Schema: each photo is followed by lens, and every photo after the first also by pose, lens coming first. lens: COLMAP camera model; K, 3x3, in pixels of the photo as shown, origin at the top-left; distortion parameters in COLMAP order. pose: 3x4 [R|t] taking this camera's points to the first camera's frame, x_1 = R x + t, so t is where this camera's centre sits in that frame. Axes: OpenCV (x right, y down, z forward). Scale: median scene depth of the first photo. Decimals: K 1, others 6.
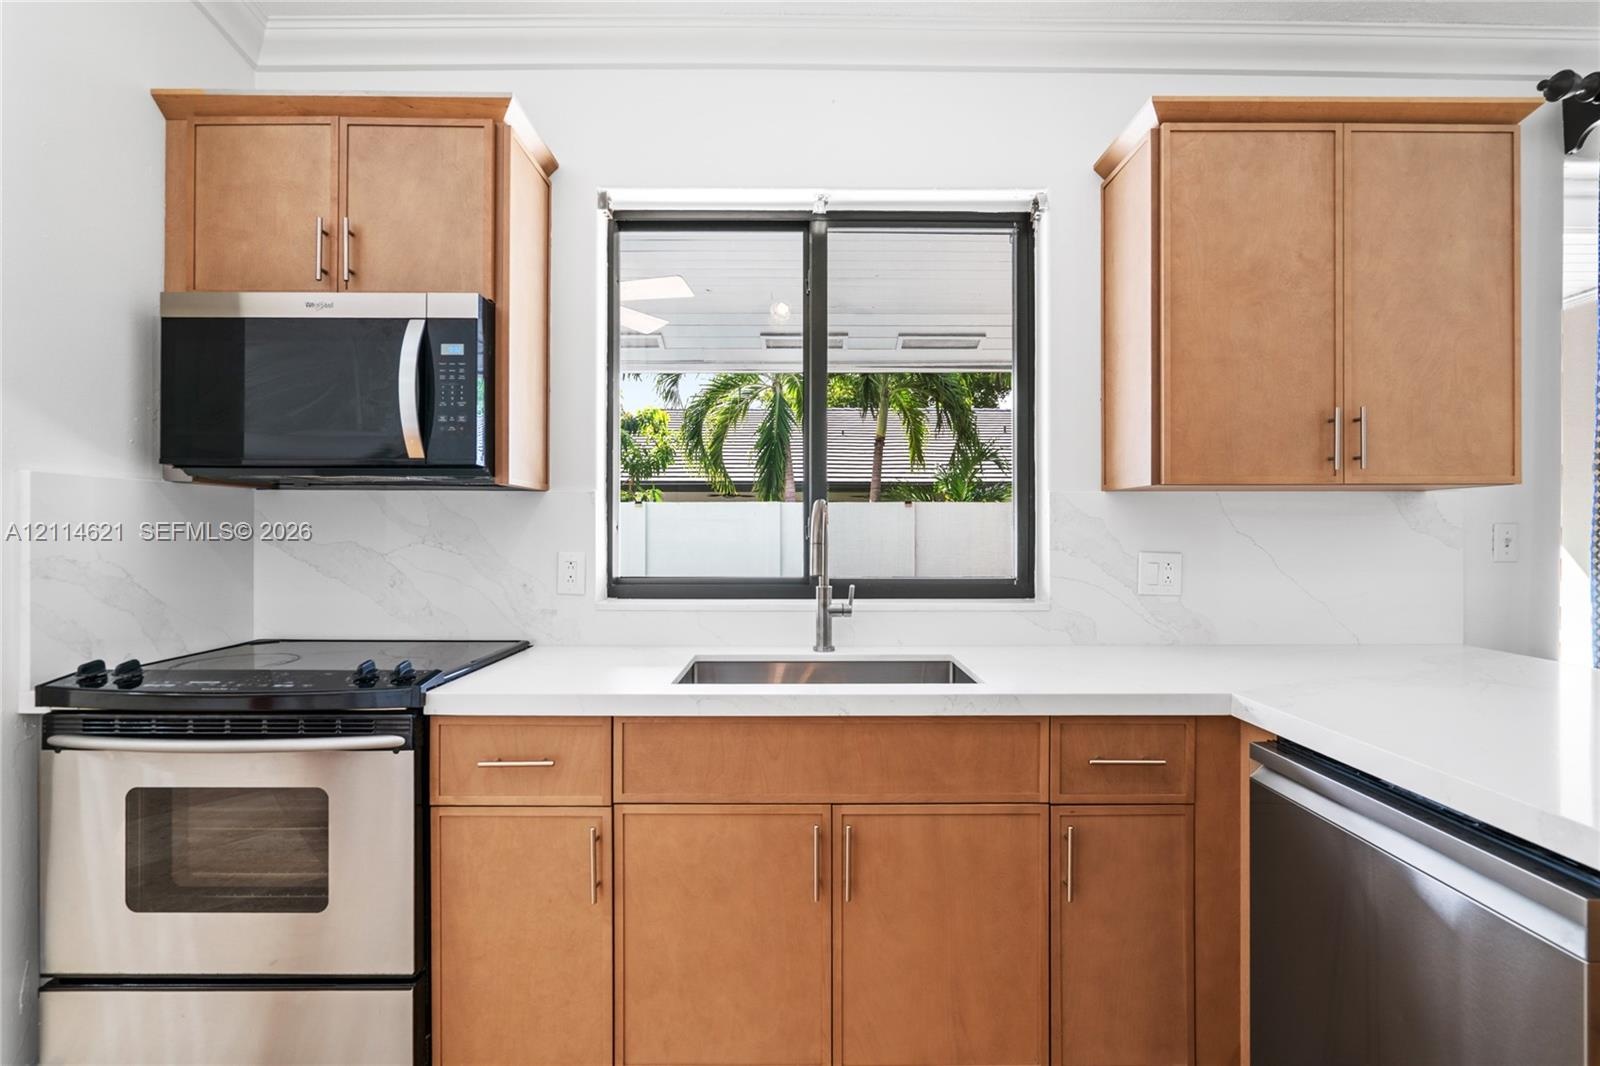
lens RADIAL K [[732.4, 0, 800.0], [0, 732.4, 529.8], [0, 0, 1]] dist [0.000100, 0.000191]
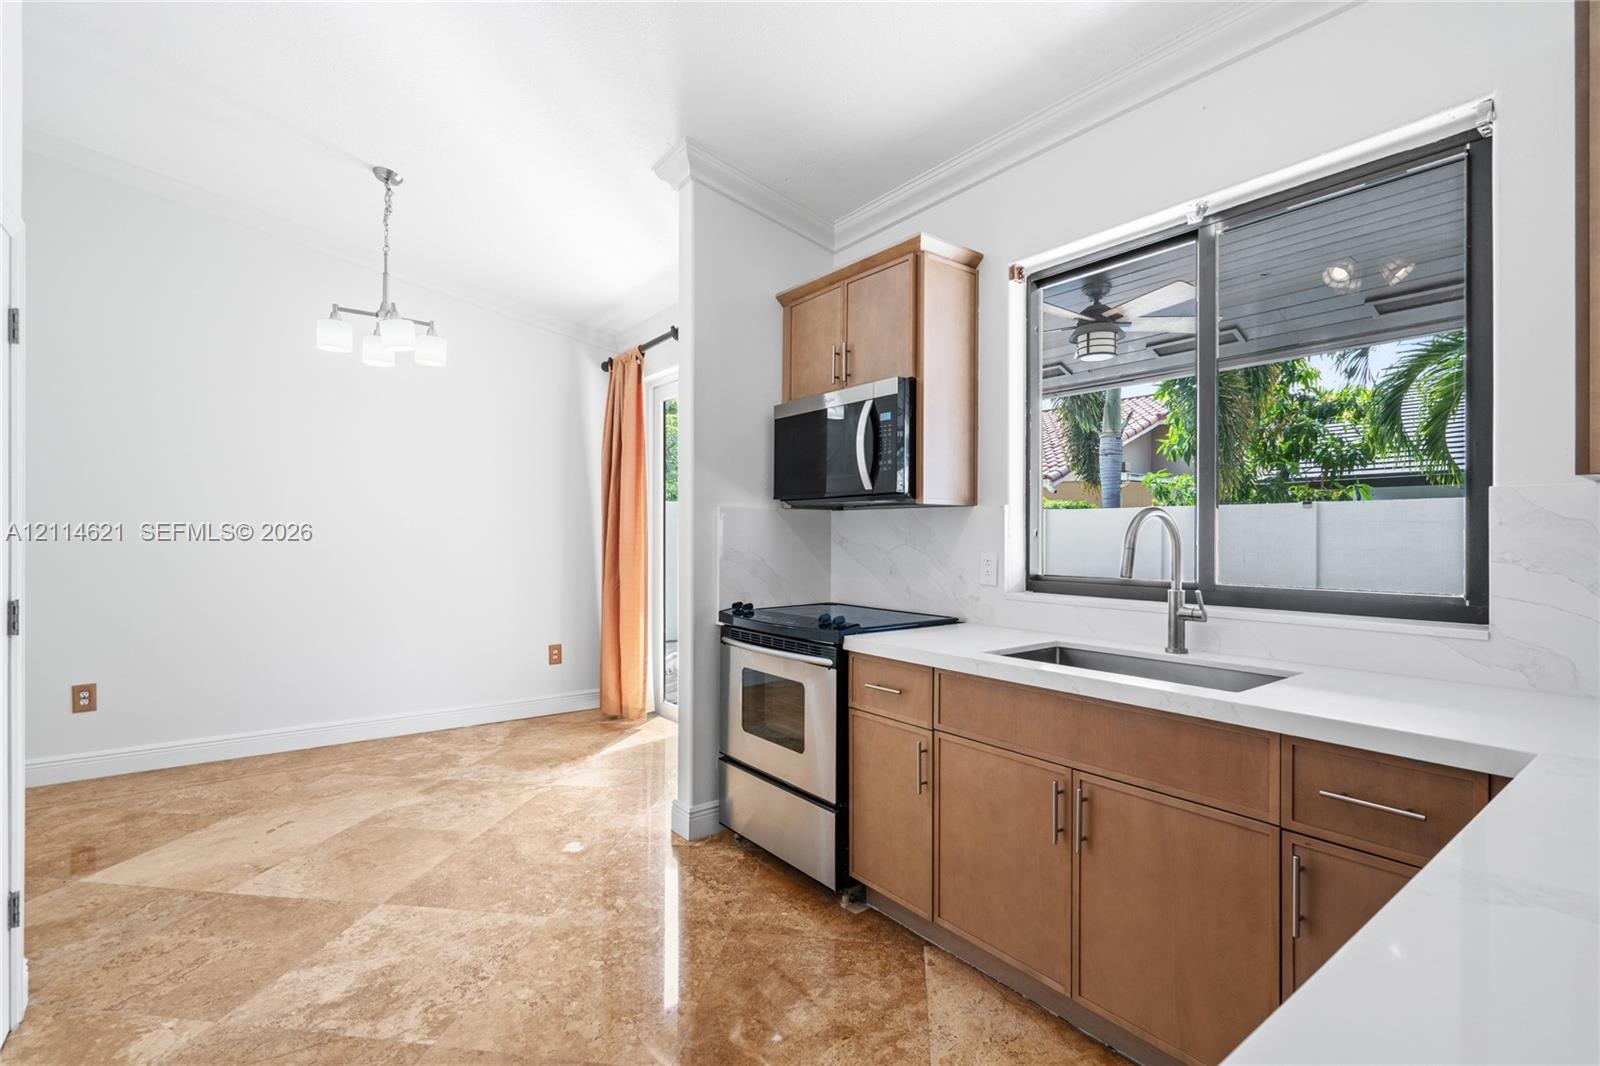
lens RADIAL K [[732.4, 0, 803.5], [0, 732.4, 534.2], [0, 0, 1]] dist [0.000100, 0.000191]
pose [[0.606306, -0.000370, -0.795231, 0.601651], [0.001335, 0.999999, 0.000552, -0.004334], [0.795230, -0.001396, 0.606306, -0.050676]]
